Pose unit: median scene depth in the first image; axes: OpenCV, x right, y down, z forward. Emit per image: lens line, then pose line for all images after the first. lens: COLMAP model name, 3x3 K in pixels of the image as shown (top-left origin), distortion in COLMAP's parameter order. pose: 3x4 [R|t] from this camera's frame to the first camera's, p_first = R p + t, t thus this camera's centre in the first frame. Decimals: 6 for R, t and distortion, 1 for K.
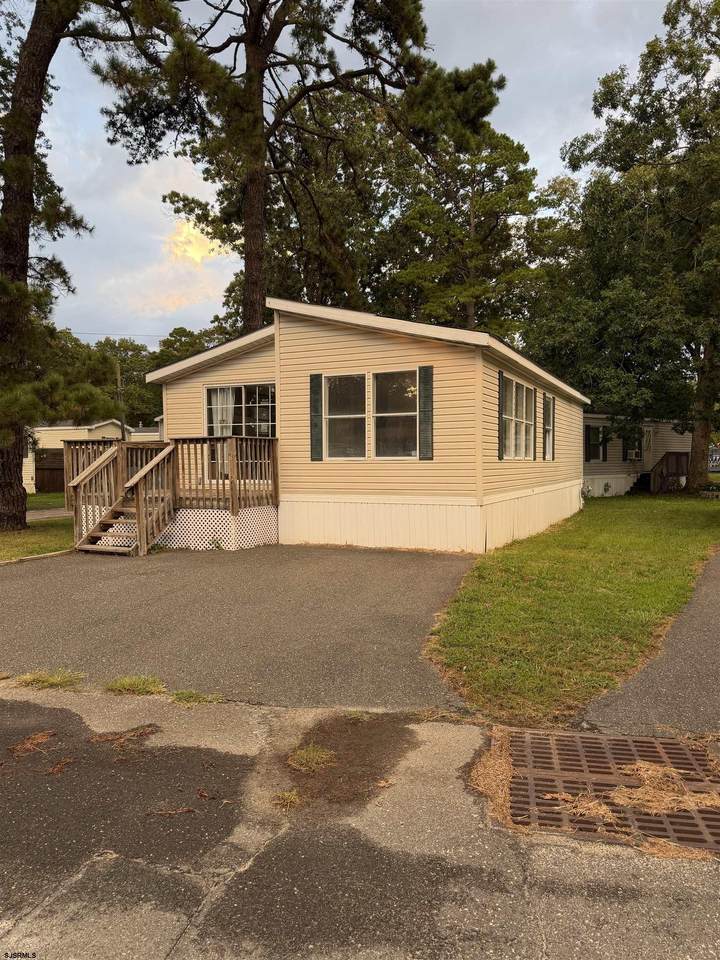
lens RADIAL K [[678.5, 0, 360.0], [0, 678.5, 480.0], [0, 0, 1]] dist [0.042268, -0.001678]
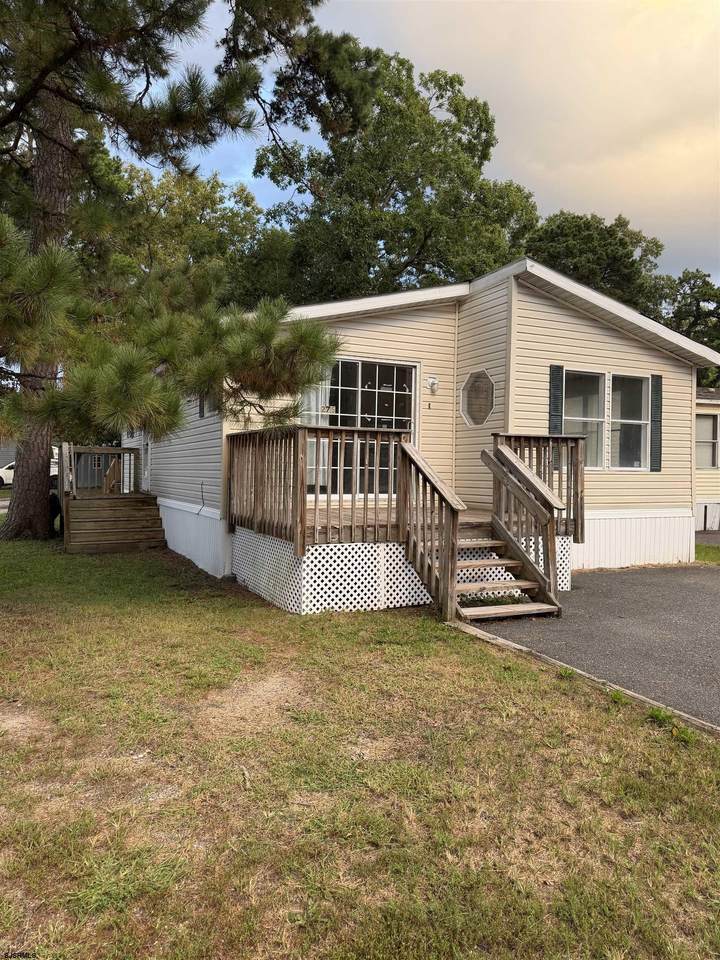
lens RADIAL K [[692.2, 0, 319.1], [0, 692.2, 478.9], [0, 0, 1]] dist [-0.045469, -0.002981]
pose [[0.659983, 0.003446, 0.751273, -0.908832], [0.005718, 0.999937, -0.009611, -0.011569], [-0.751259, 0.010639, 0.659922, 0.683951]]
